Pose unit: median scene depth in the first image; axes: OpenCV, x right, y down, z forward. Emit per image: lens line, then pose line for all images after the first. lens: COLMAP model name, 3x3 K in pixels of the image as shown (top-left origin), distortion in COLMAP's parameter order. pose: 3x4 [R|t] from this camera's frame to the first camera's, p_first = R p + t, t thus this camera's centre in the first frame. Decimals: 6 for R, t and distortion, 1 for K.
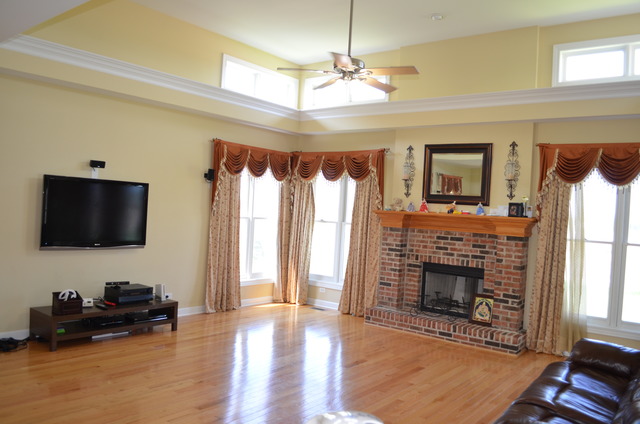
lens RADIAL K [[510.5, 0, 322.3], [0, 510.5, 211.5], [0, 0, 1]] dist [-0.066301, -0.003055]
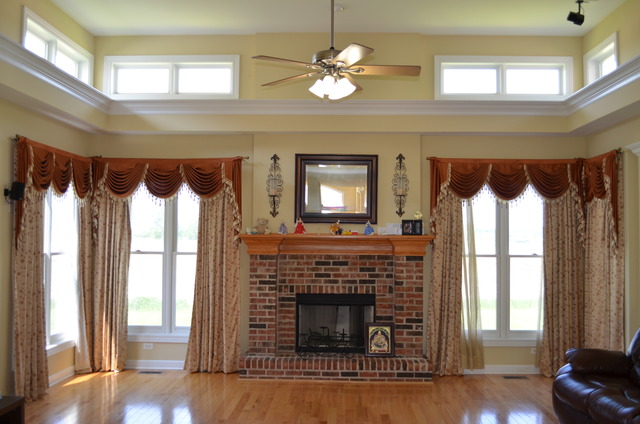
lens RADIAL K [[624.9, 0, 320.3], [0, 624.9, 211.8], [0, 0, 1]] dist [-0.058982, 0.000000]
pose [[0.804708, -0.026027, 0.593100, -0.372924], [0.039845, 0.999154, -0.010215, -0.023232], [-0.592332, 0.031852, 0.805064, 0.145779]]
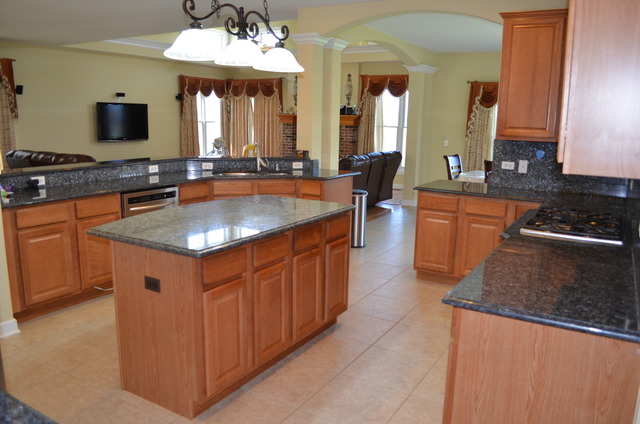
lens RADIAL K [[510.5, 0, 321.0], [0, 510.5, 210.5], [0, 0, 1]] dist [-0.066301, -0.003055]
pose [[0.992233, -0.055867, 0.111141, 0.039431], [0.035128, 0.982950, 0.180489, 0.012008], [-0.119329, -0.175183, 0.977278, -0.769810]]
